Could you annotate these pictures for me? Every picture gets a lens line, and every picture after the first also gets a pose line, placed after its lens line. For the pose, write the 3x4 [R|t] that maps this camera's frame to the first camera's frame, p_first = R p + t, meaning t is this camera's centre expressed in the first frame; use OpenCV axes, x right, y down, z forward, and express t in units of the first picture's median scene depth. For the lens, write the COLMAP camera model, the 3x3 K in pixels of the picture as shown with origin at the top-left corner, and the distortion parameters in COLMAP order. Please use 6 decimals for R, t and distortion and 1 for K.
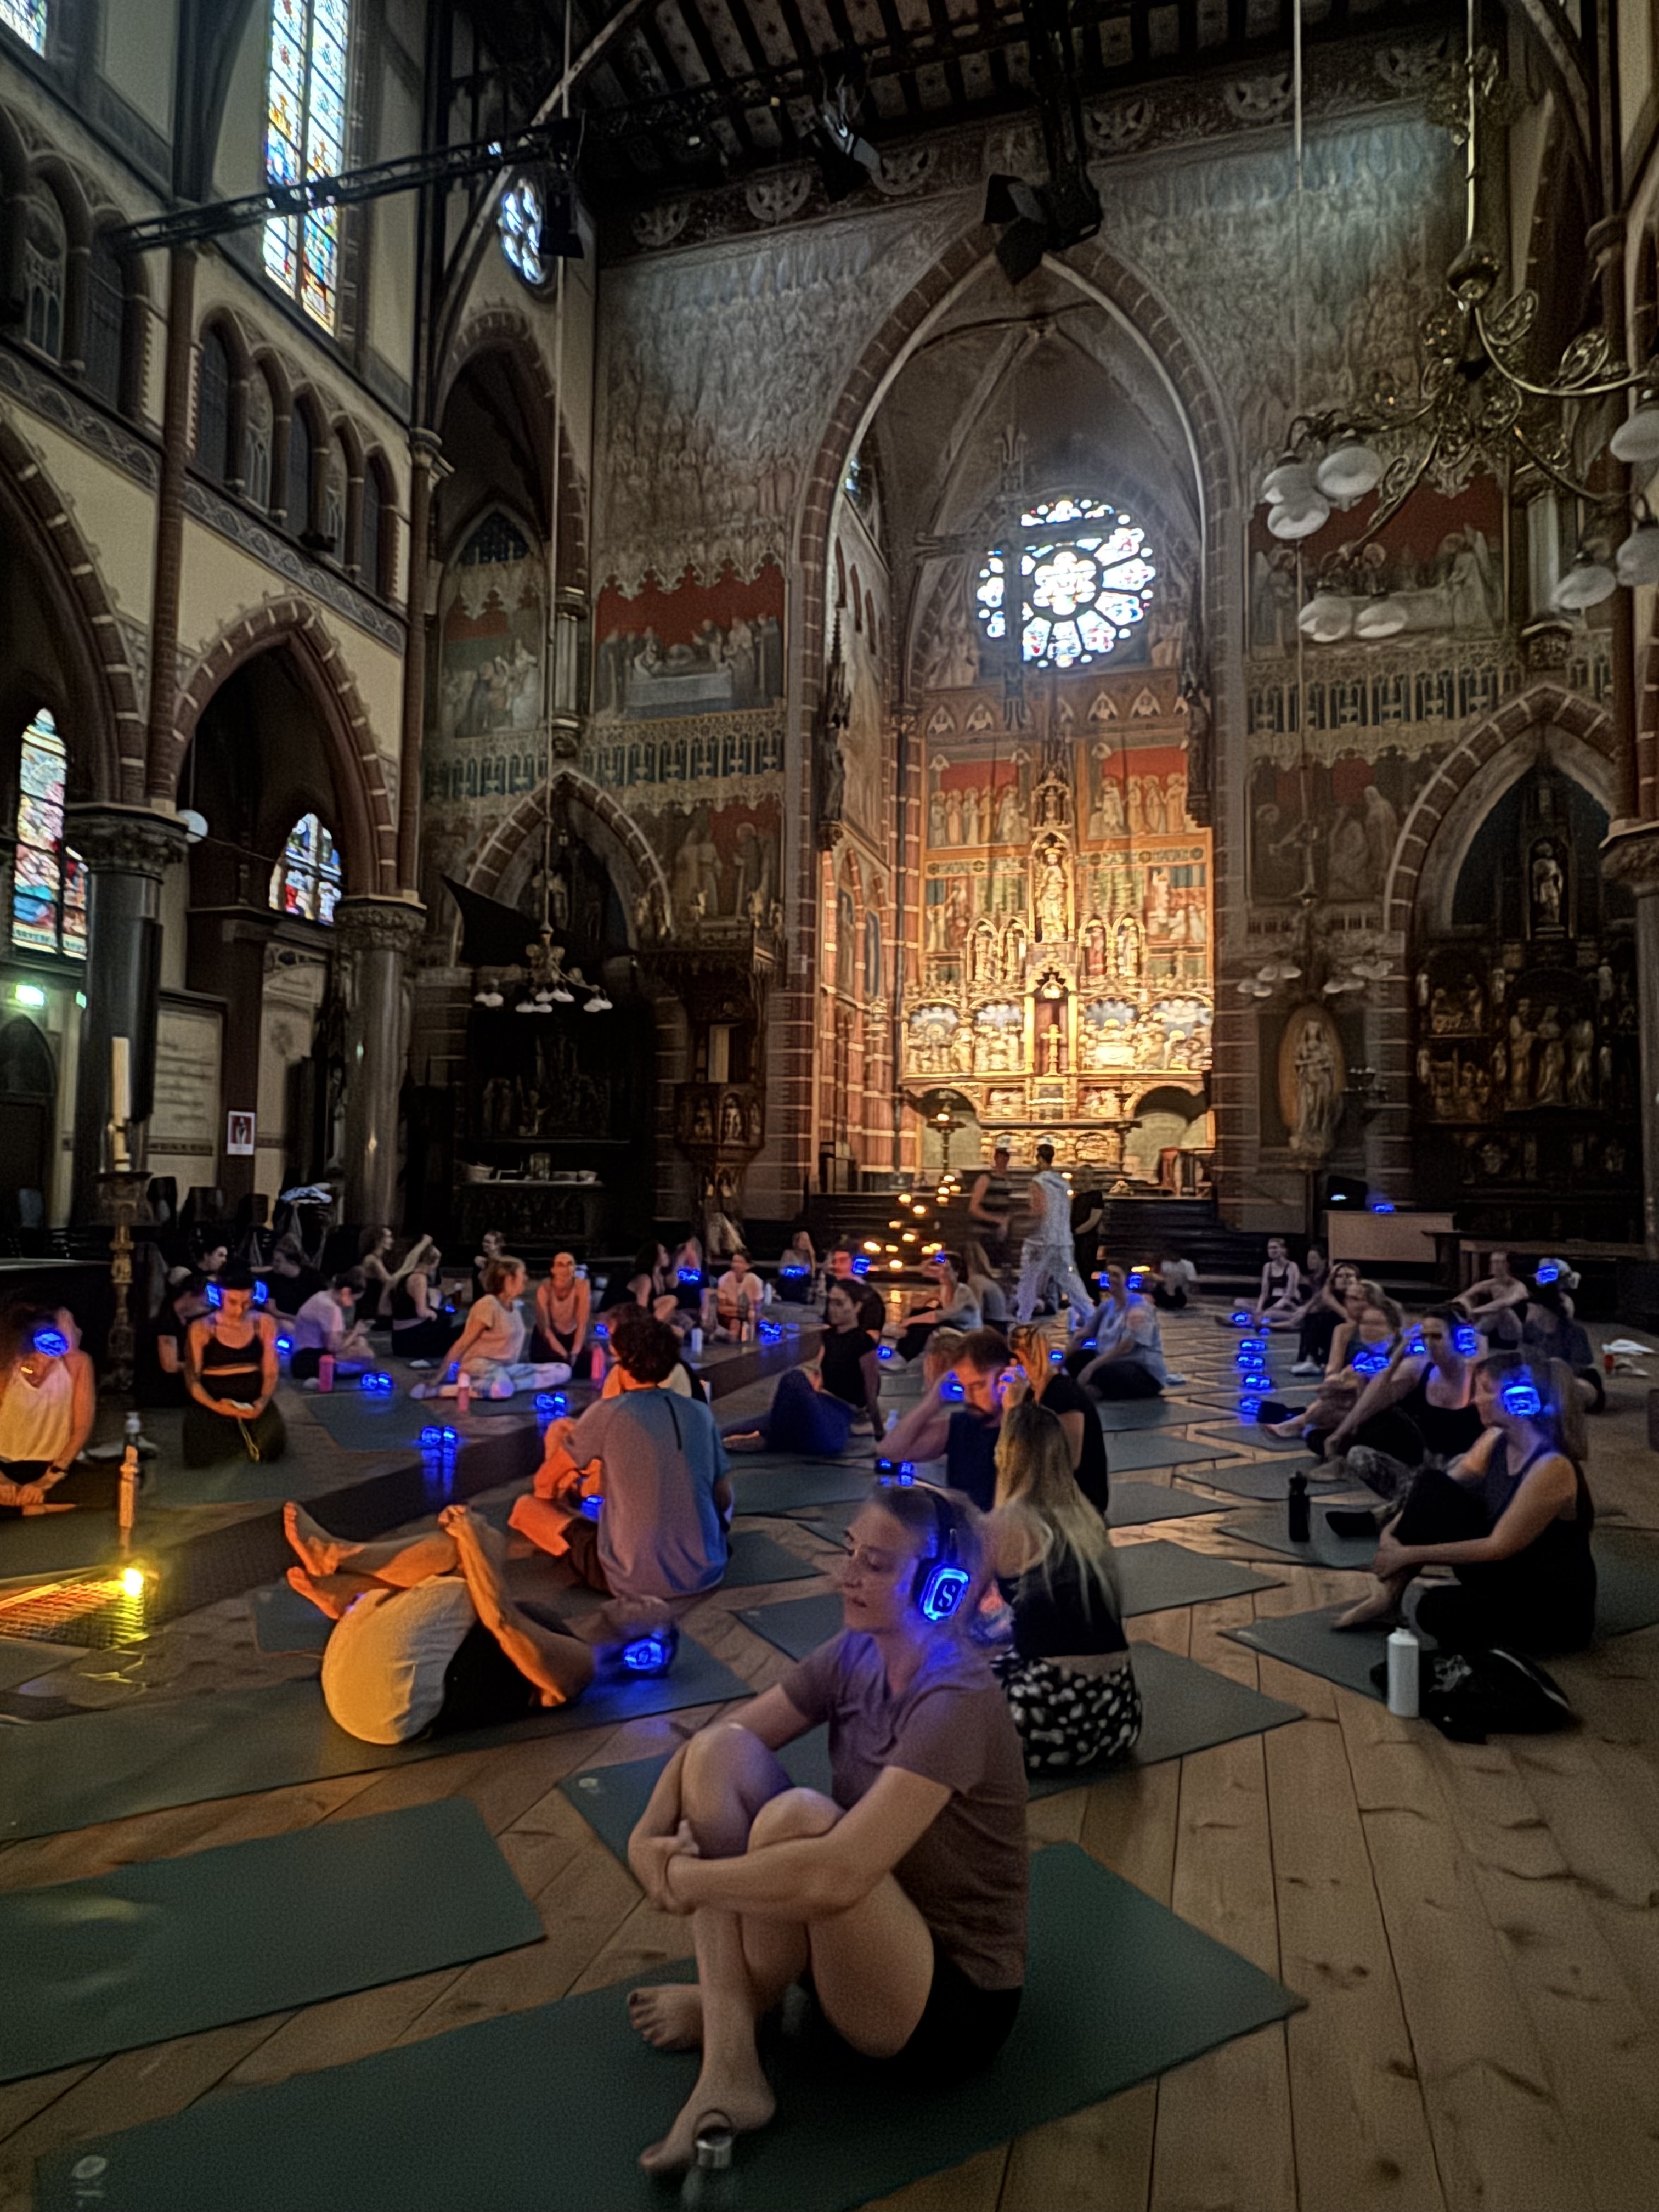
lens RADIAL K [[1321.5, 0, 833.7], [0, 1321.5, 1116.0], [0, 0, 1]] dist [-0.006525, 0.012801]
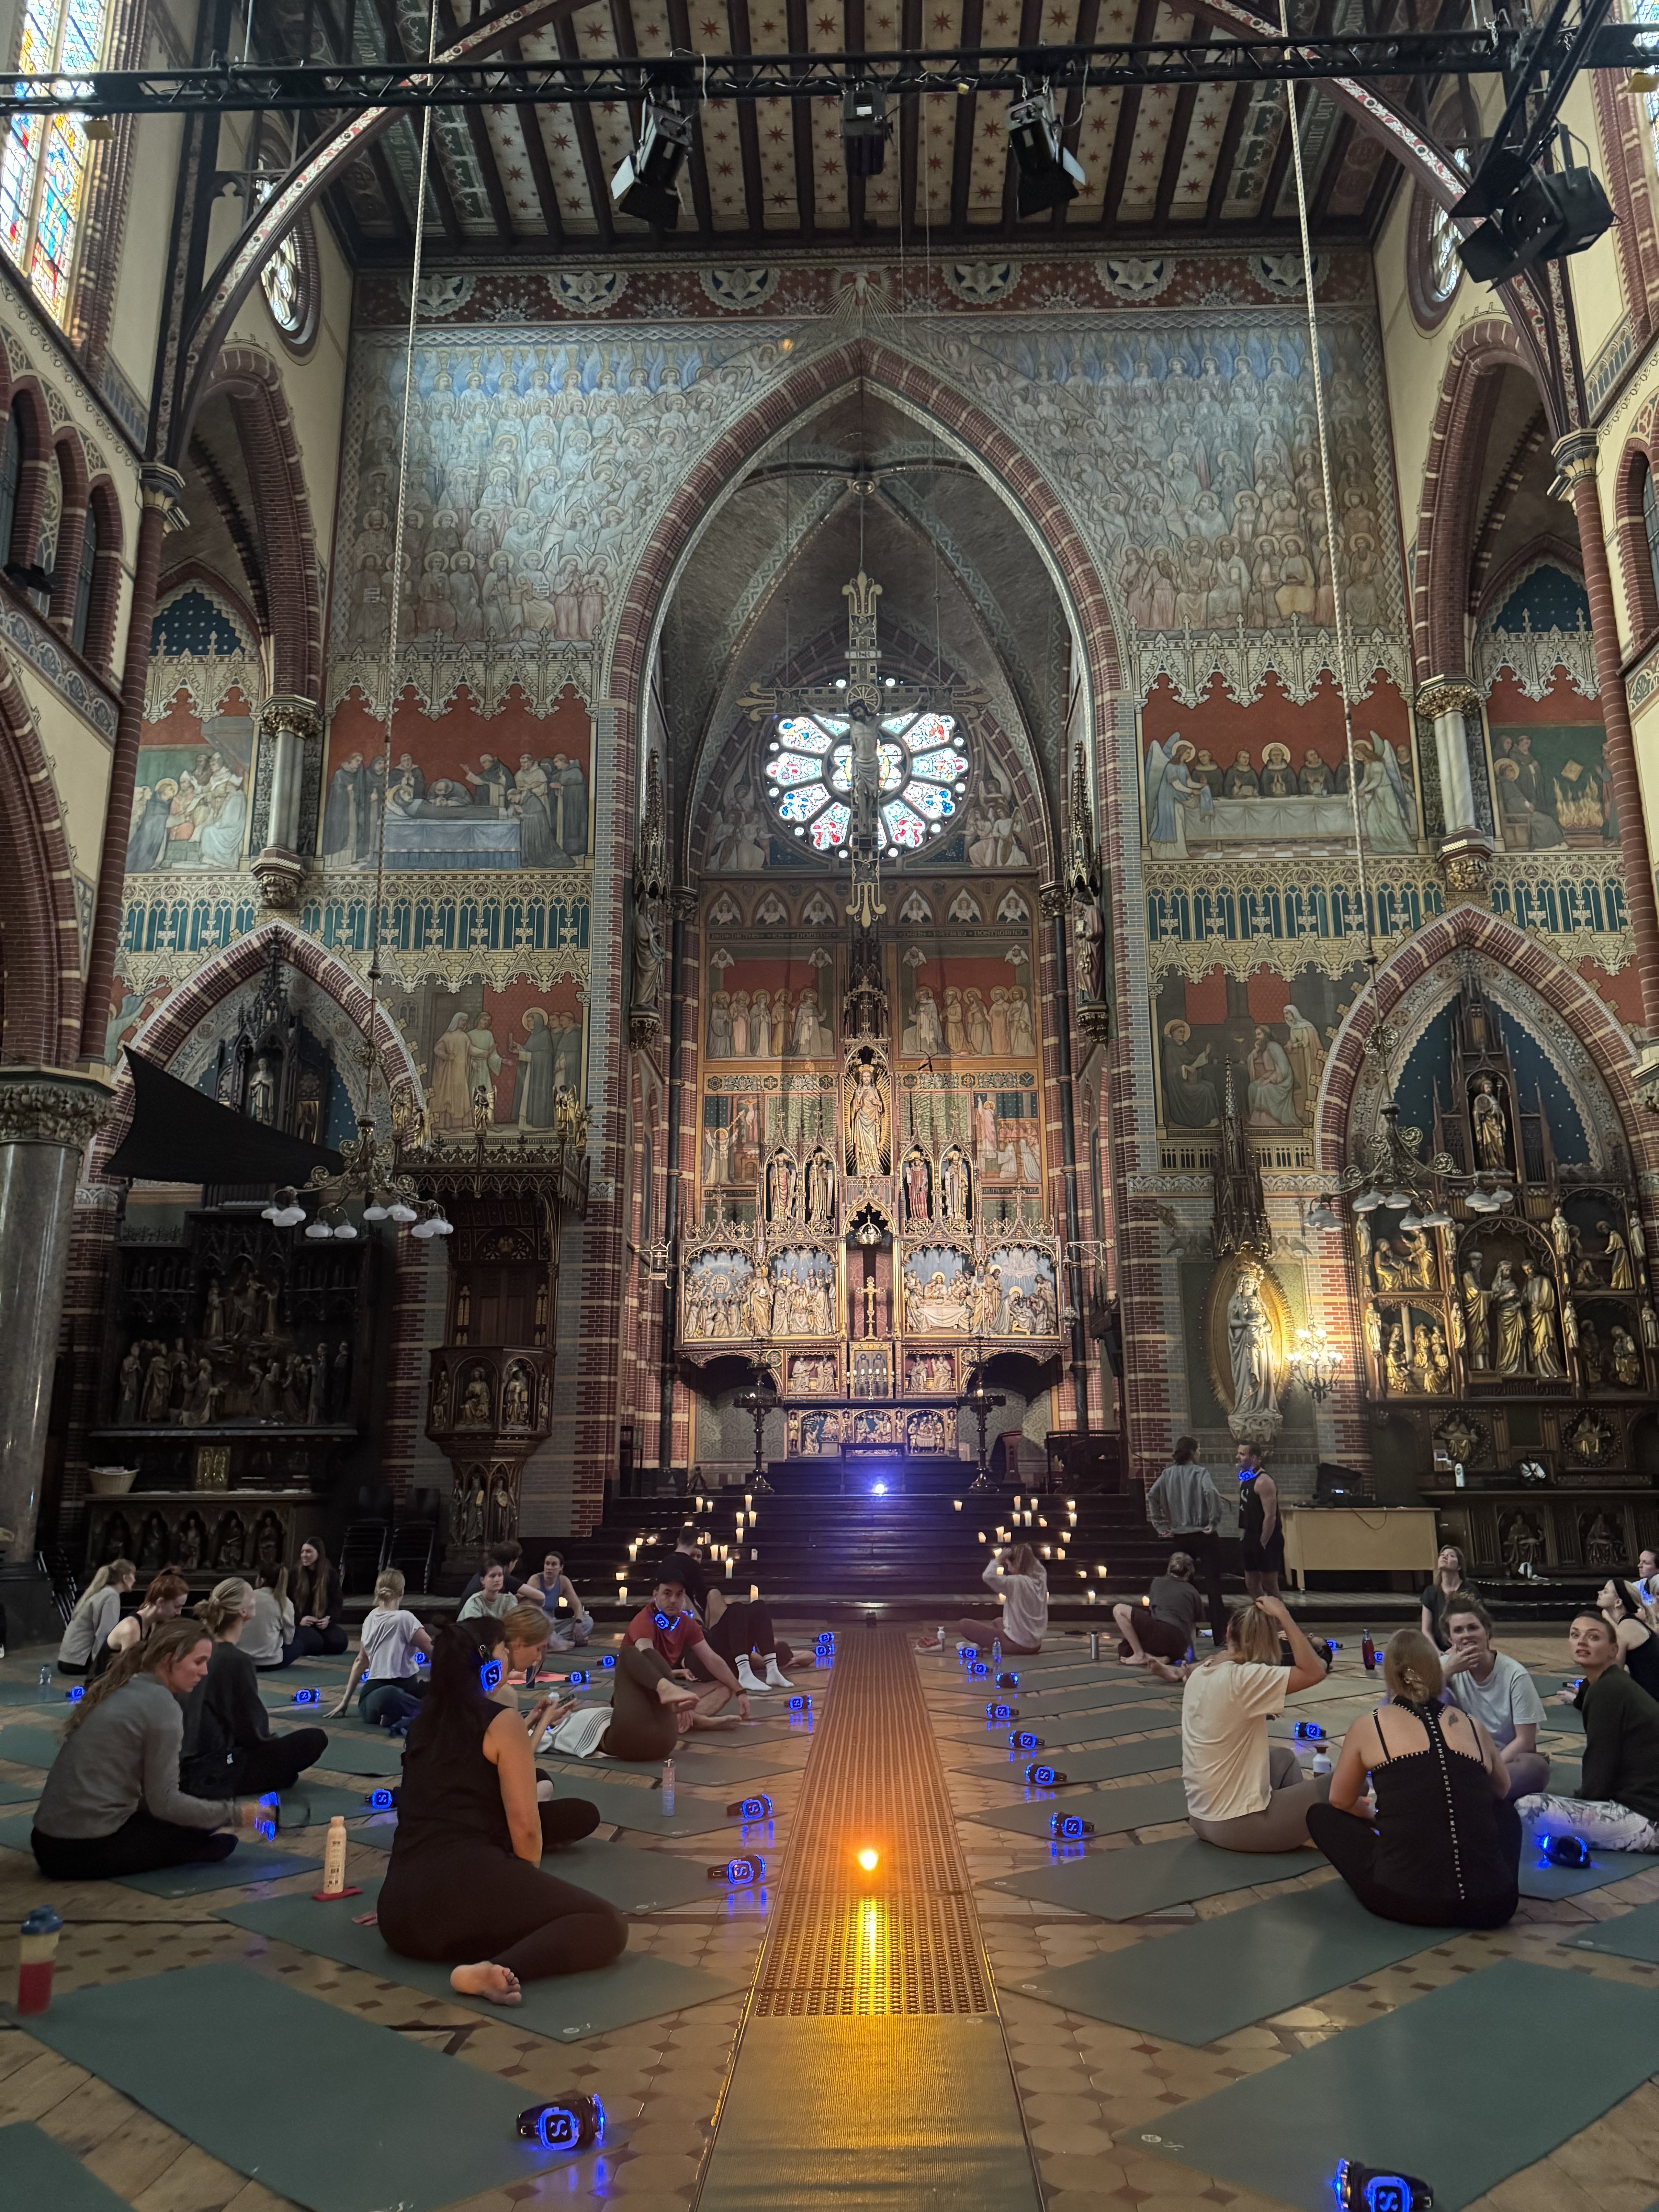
lens RADIAL K [[1563.2, 0, 832.0], [0, 1563.2, 1123.7], [0, 0, 1]] dist [0.052101, -0.075875]
pose [[0.965959, 0.040844, 0.255452, -0.127854], [0.003823, 0.985096, -0.171964, 0.004025], [-0.258668, 0.167087, 0.951406, 0.090498]]
